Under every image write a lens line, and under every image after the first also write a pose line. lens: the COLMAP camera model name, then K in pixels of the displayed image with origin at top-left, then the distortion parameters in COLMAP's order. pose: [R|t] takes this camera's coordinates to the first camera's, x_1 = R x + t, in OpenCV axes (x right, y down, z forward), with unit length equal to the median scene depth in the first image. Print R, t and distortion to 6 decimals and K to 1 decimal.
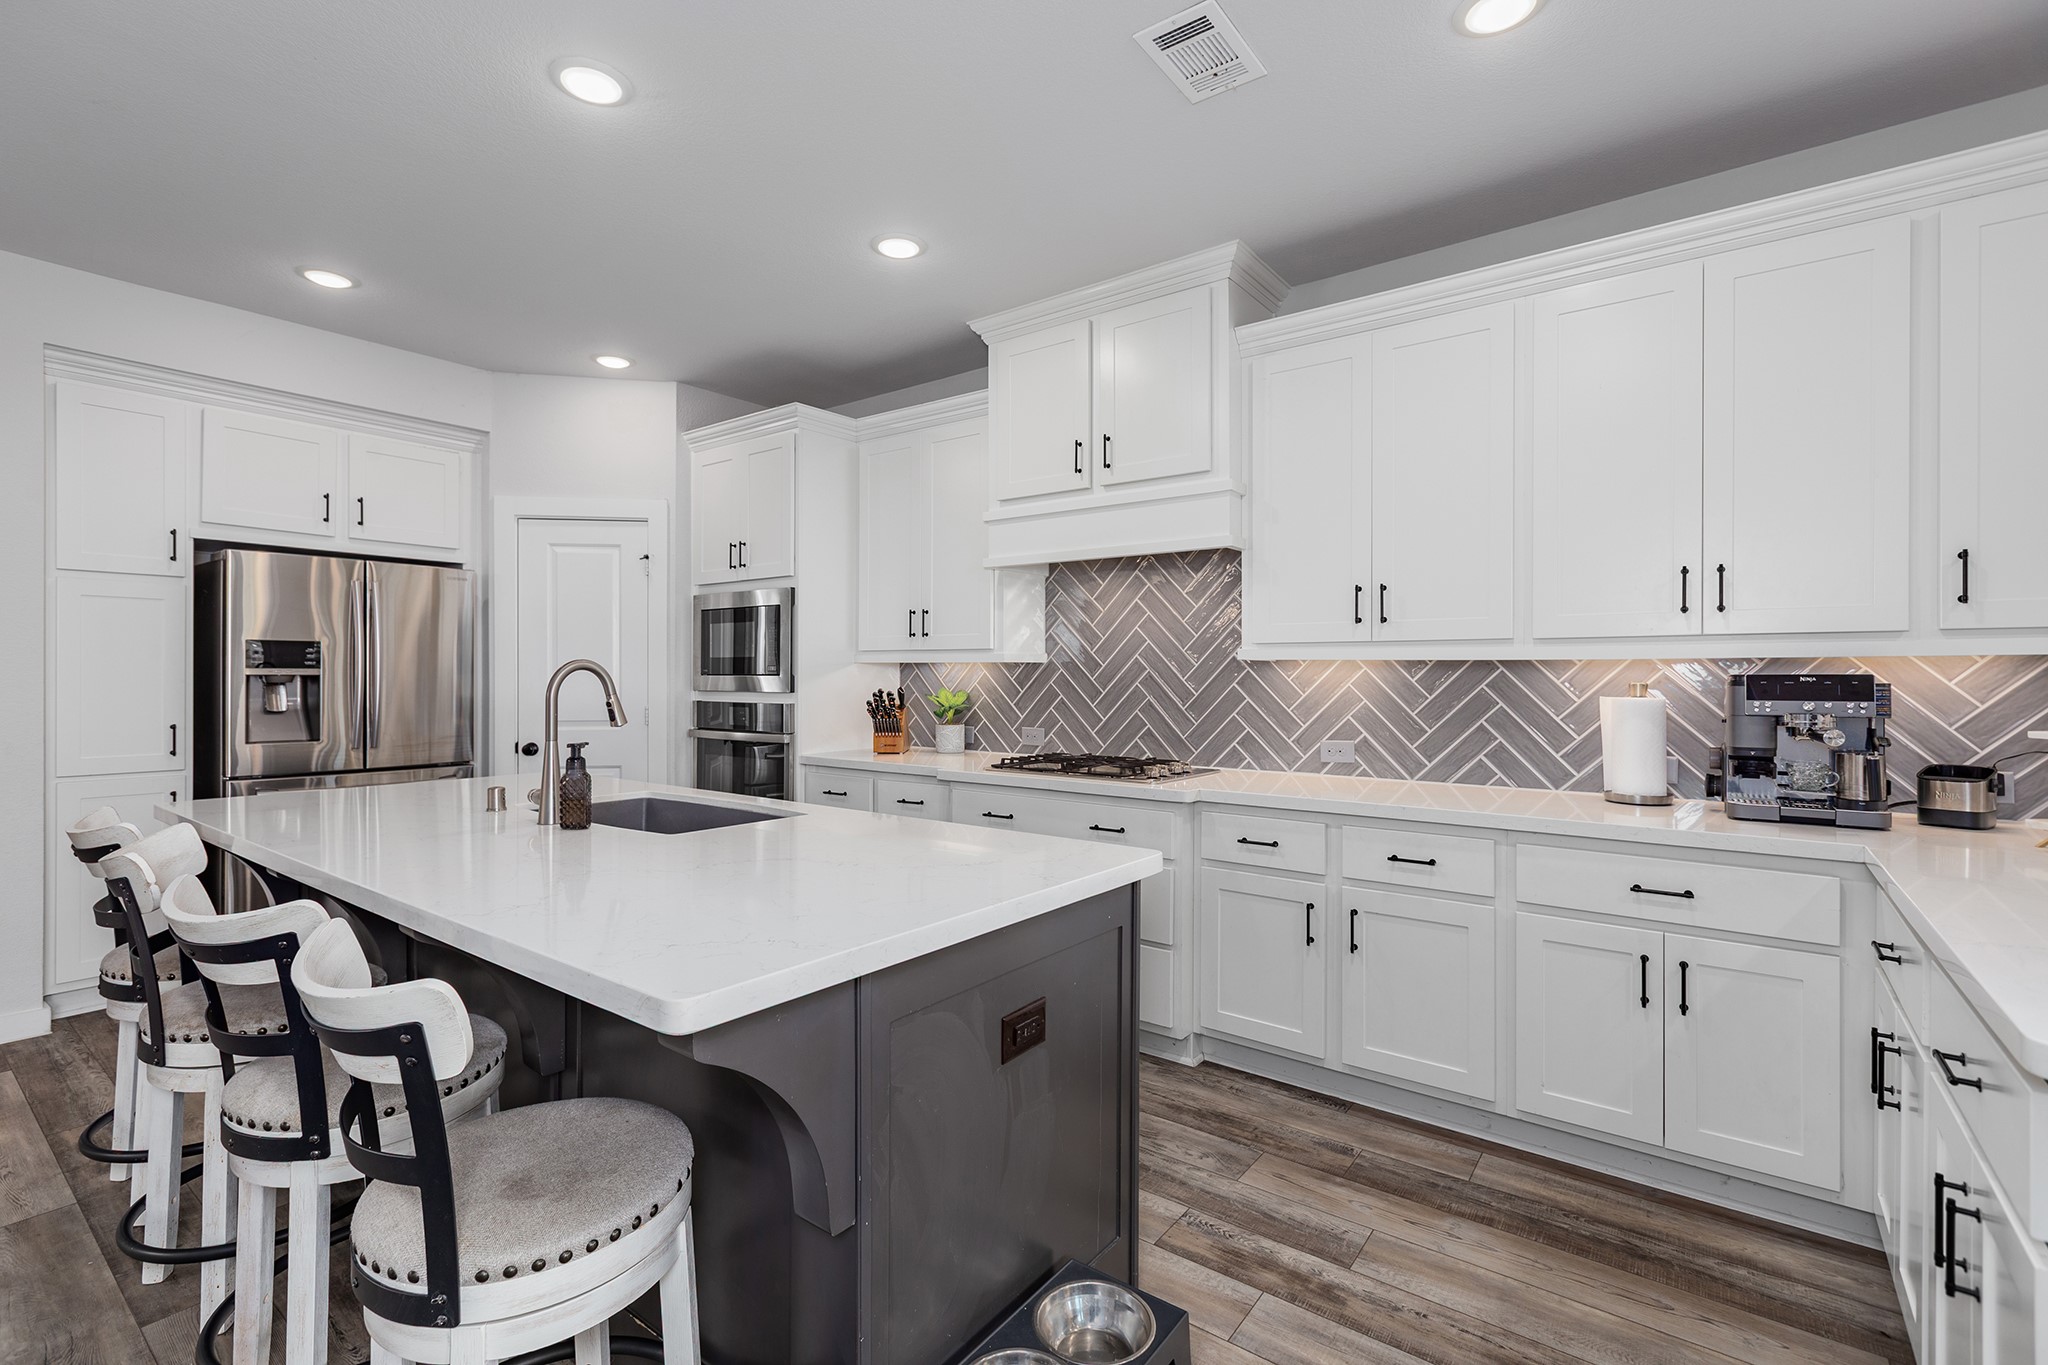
lens RADIAL K [[908.3, 0, 984.7], [0, 908.3, 679.6], [0, 0, 1]] dist [0.003528, -0.000072]
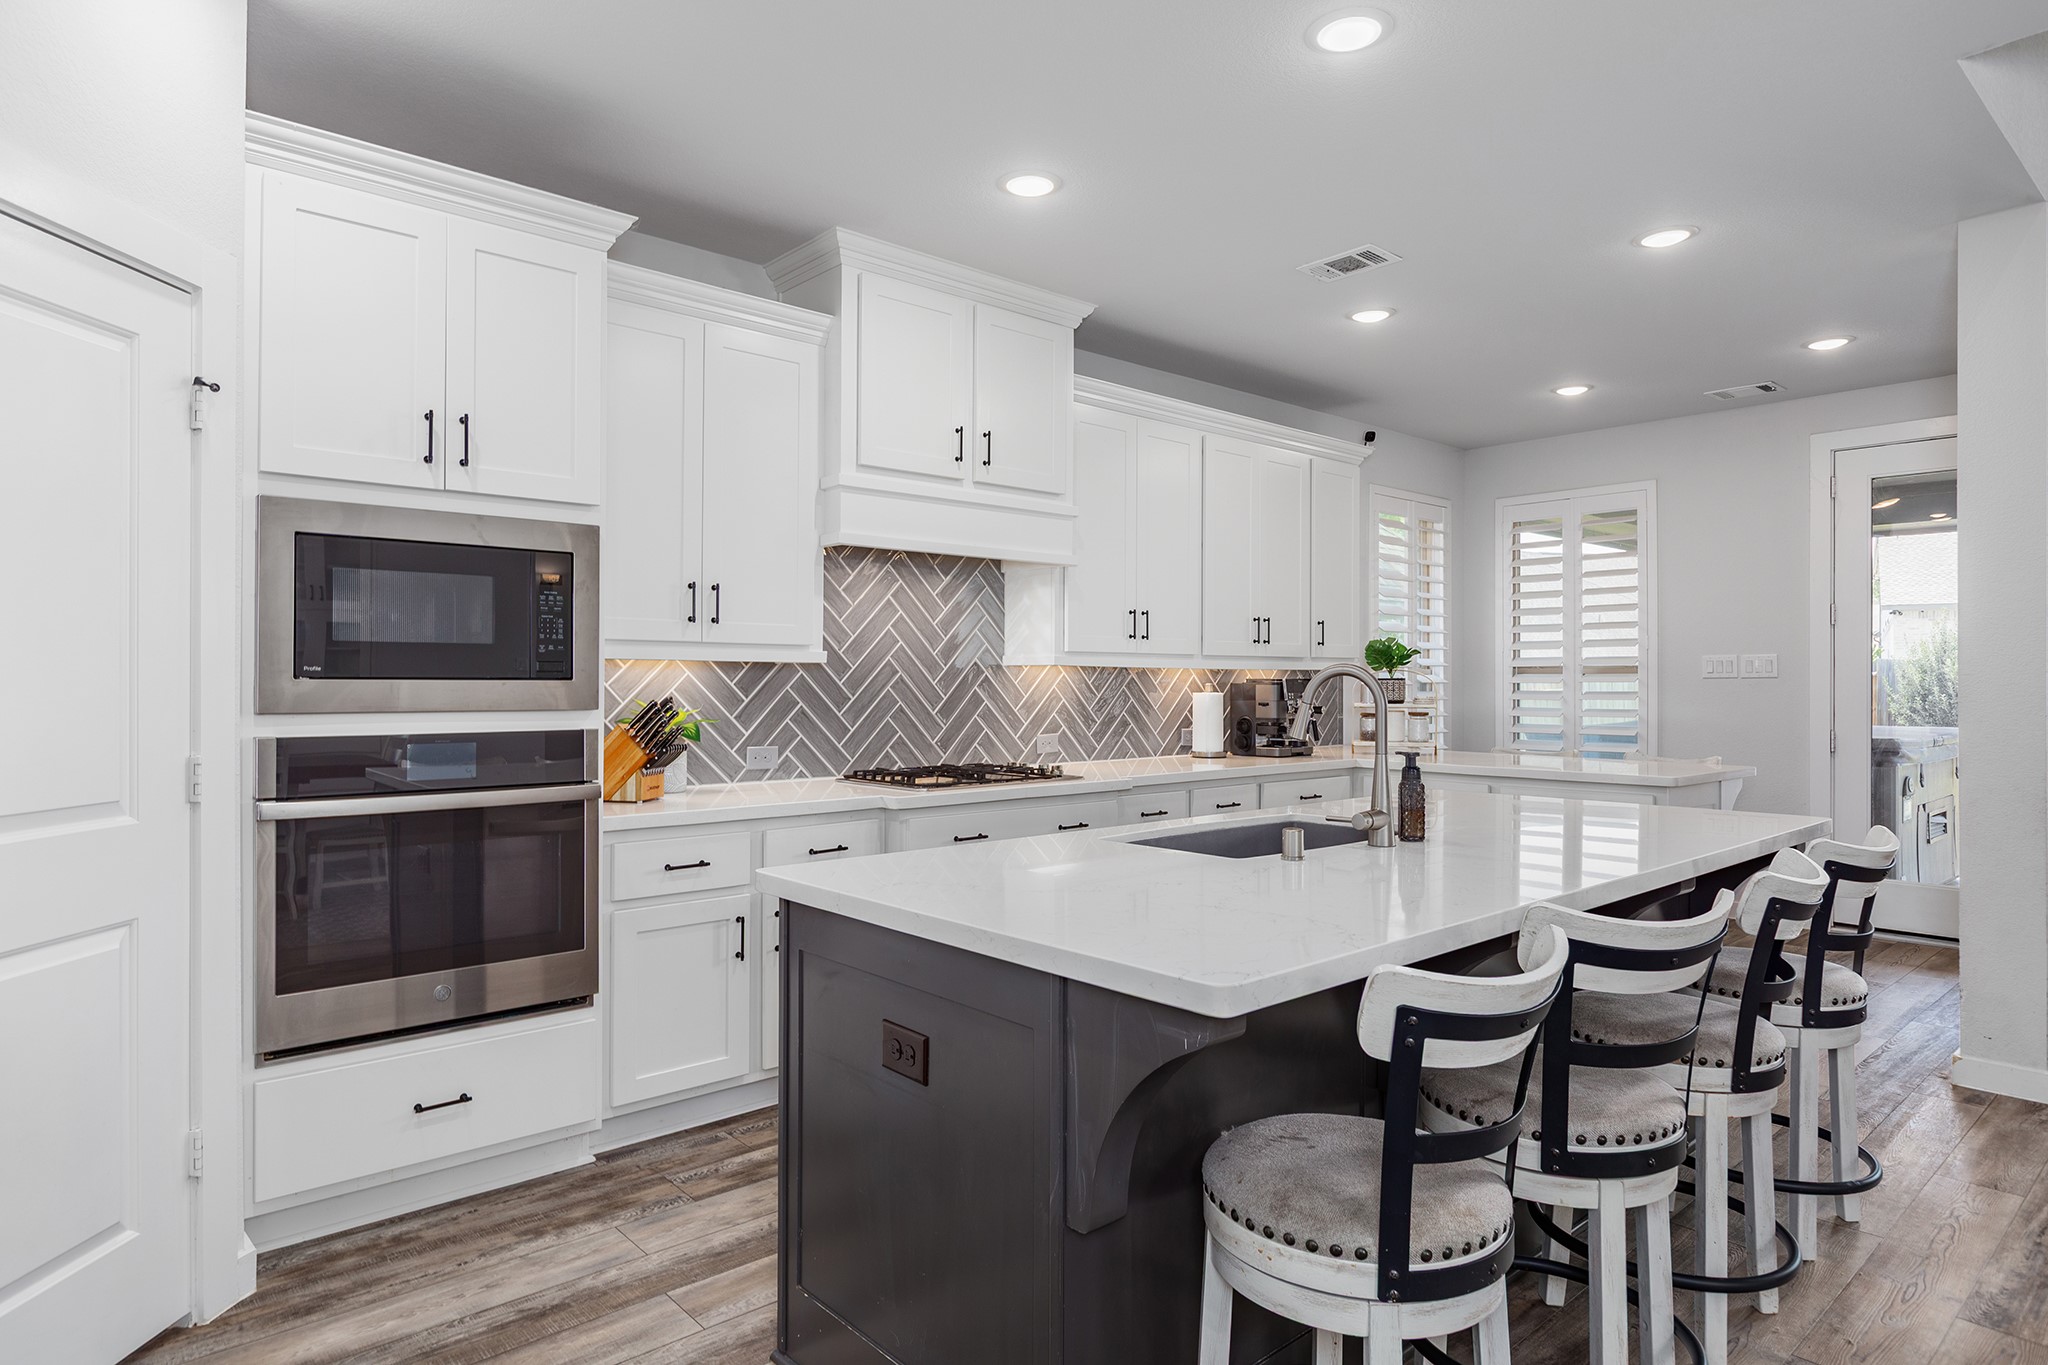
lens RADIAL K [[1157.5, 0, 1031.6], [0, 1157.5, 673.0], [0, 0, 1]] dist [0.005617, 0.001511]
pose [[0.184343, 0.004050, 0.982854, -0.953195], [0.002089, 0.999988, -0.004512, -0.004811], [-0.982860, 0.002885, 0.184332, 0.643500]]
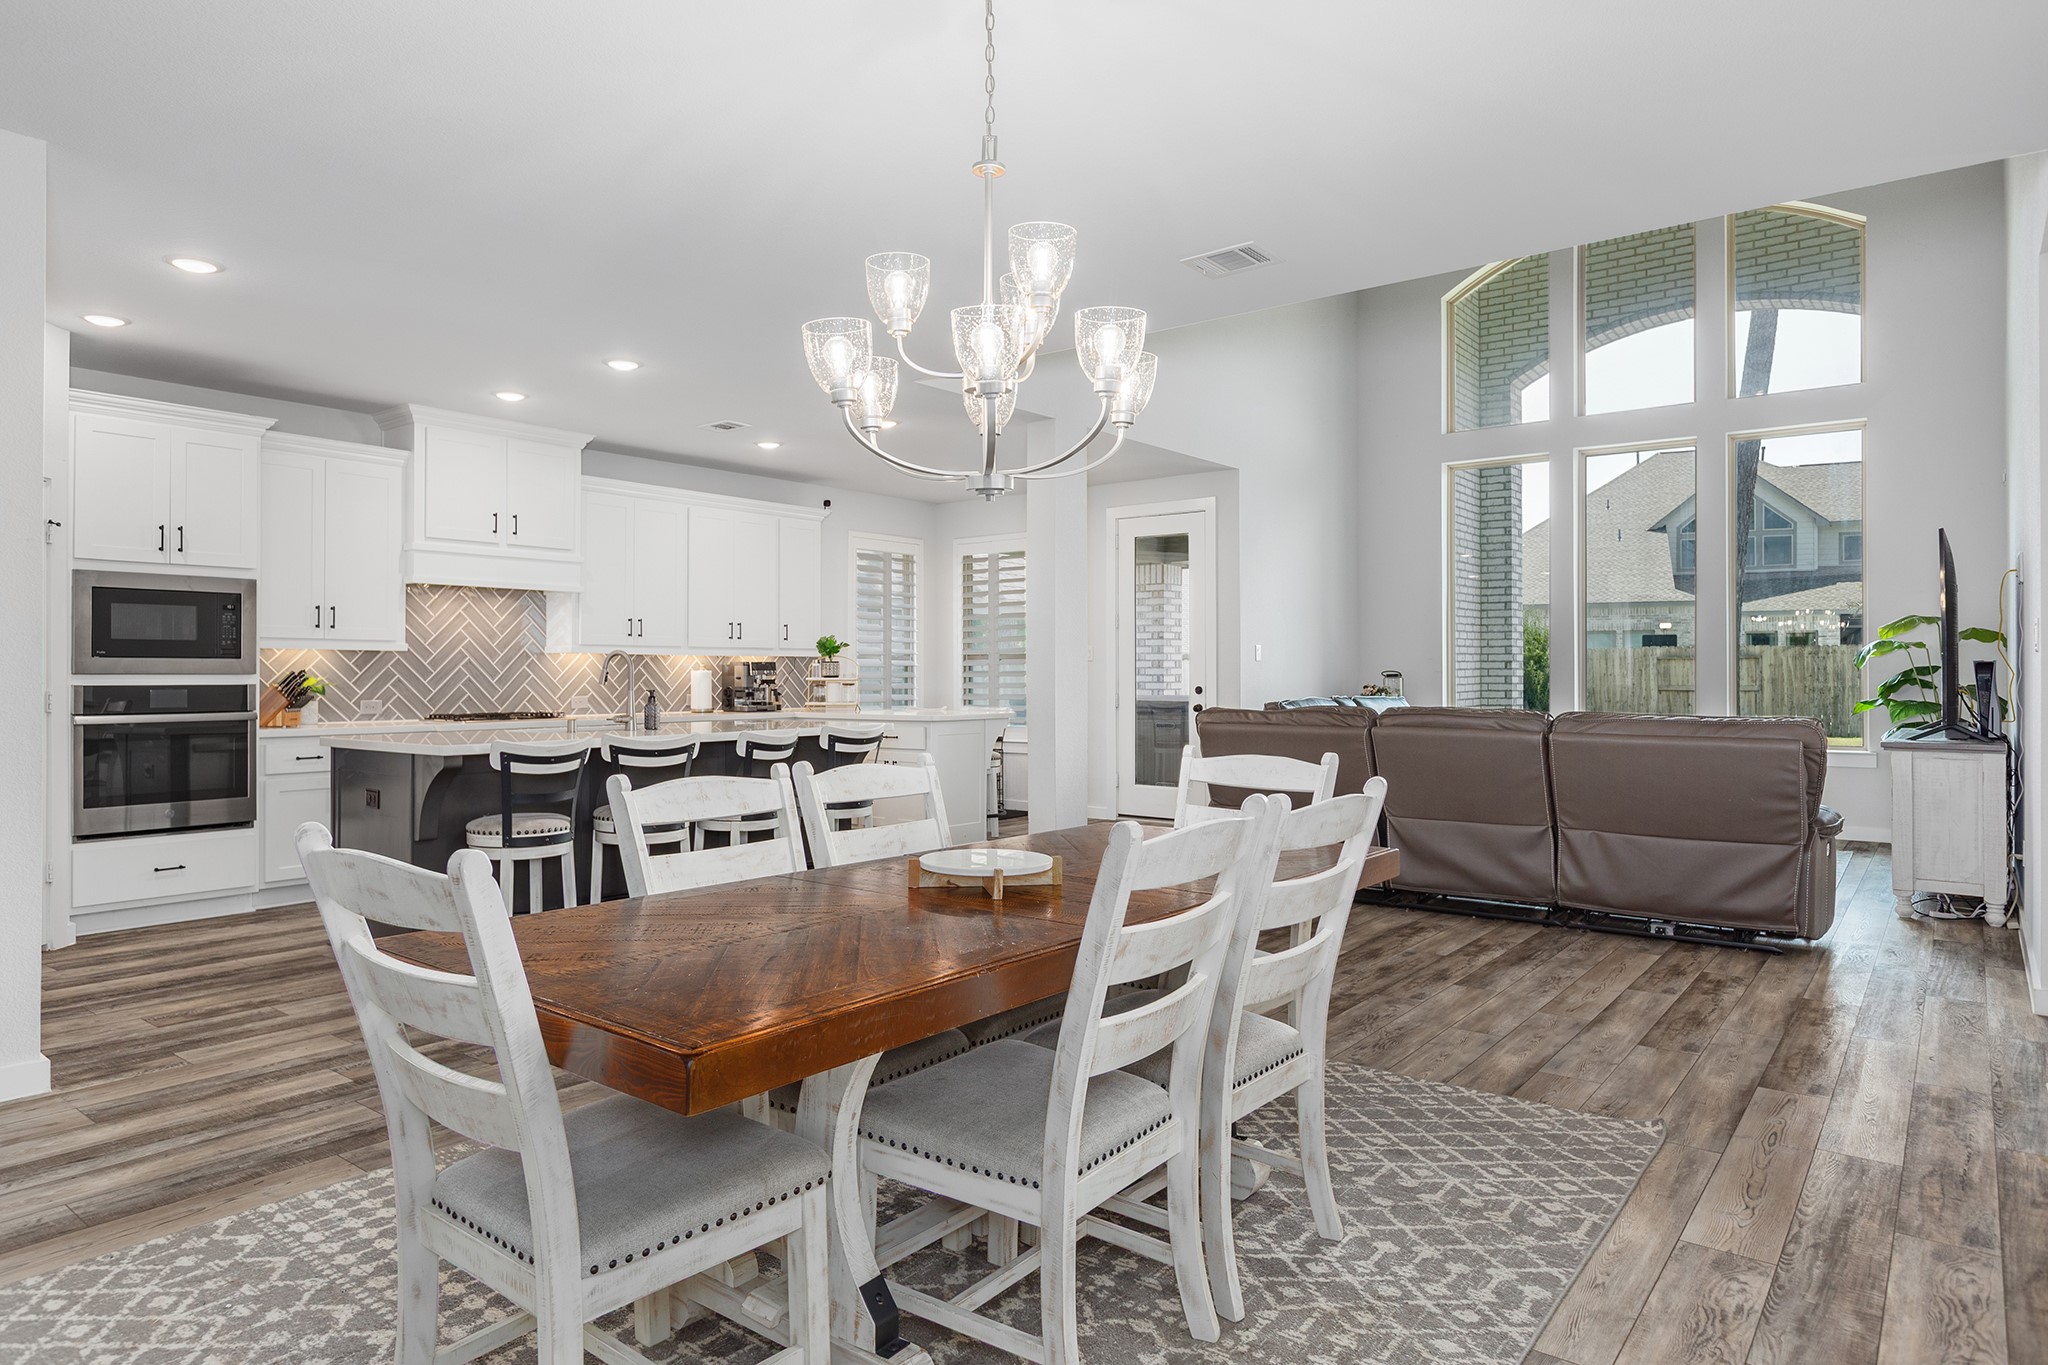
lens RADIAL K [[1214.8, 0, 1018.7], [0, 1214.8, 664.6], [0, 0, 1]] dist [0.001798, 0.002326]
pose [[0.021996, 0.005517, 0.999743, -1.818488], [0.004788, 0.999973, -0.005624, 0.017297], [-0.999747, 0.004910, 0.021969, 0.034282]]
